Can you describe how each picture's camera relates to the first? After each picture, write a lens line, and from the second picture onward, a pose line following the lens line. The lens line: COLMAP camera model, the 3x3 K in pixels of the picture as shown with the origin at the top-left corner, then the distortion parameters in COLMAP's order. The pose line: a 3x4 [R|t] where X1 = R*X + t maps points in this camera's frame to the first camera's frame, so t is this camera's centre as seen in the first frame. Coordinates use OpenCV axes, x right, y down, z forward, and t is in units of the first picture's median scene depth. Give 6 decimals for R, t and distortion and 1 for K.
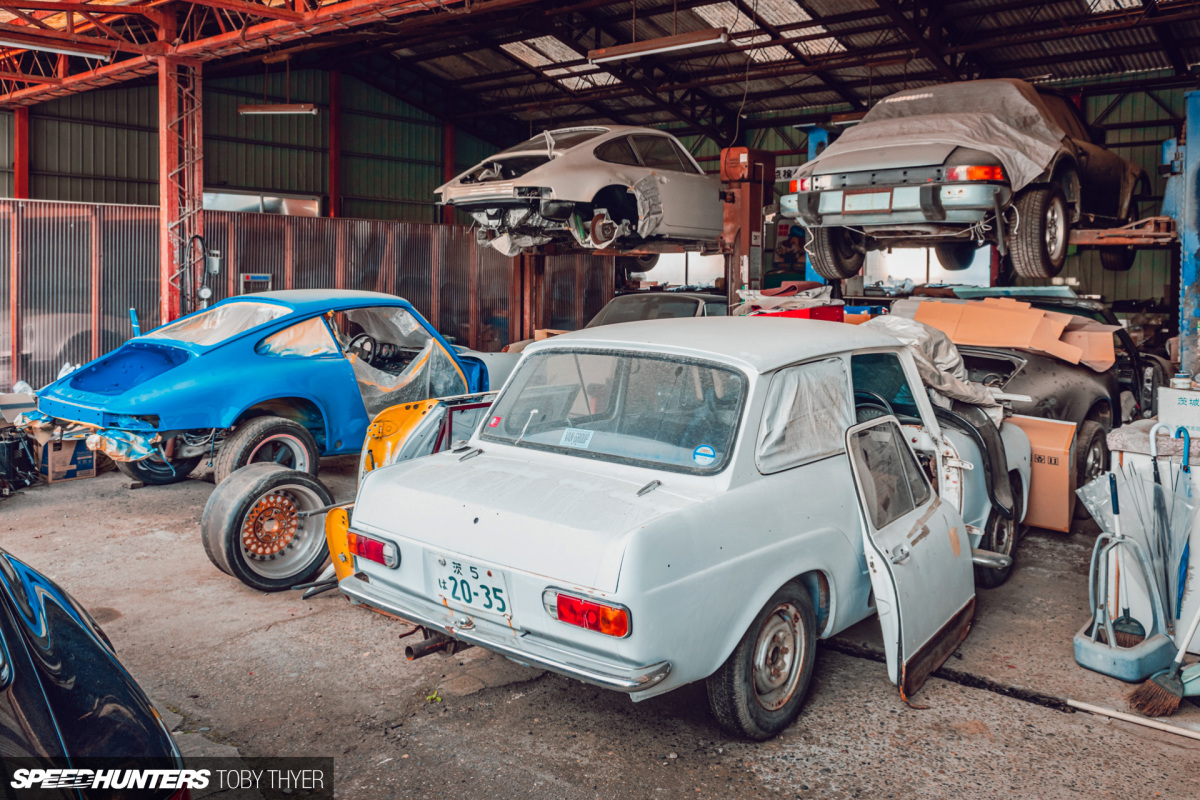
lens RADIAL K [[1072.3, 0, 598.1], [0, 1072.3, 293.5], [0, 0, 1]] dist [0.006159, -0.003451]
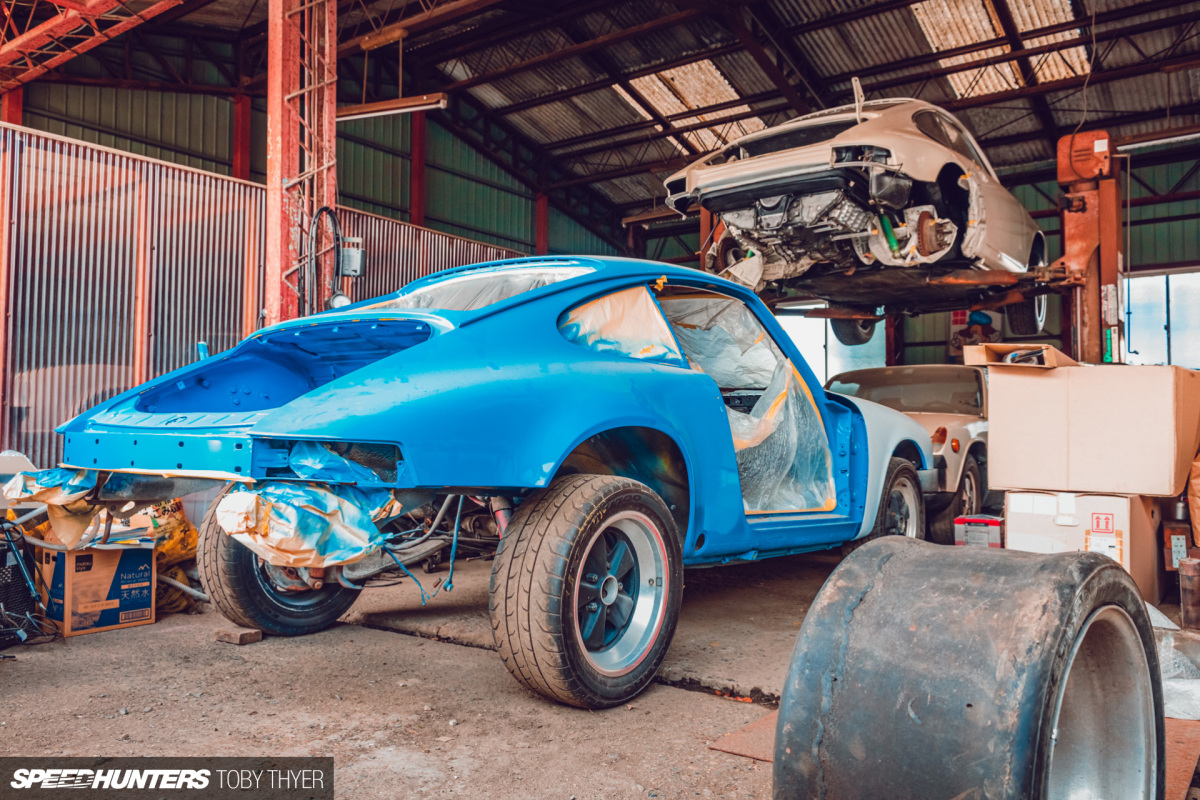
lens RADIAL K [[970.1, 0, 600.0], [0, 970.1, 400.0], [0, 0, 1]] dist [-0.001192, 0.004357]
pose [[0.997494, -0.000329, 0.070750, -0.266367], [0.004989, 0.997827, -0.065700, 0.088395], [-0.070575, 0.065888, 0.995328, 0.475227]]
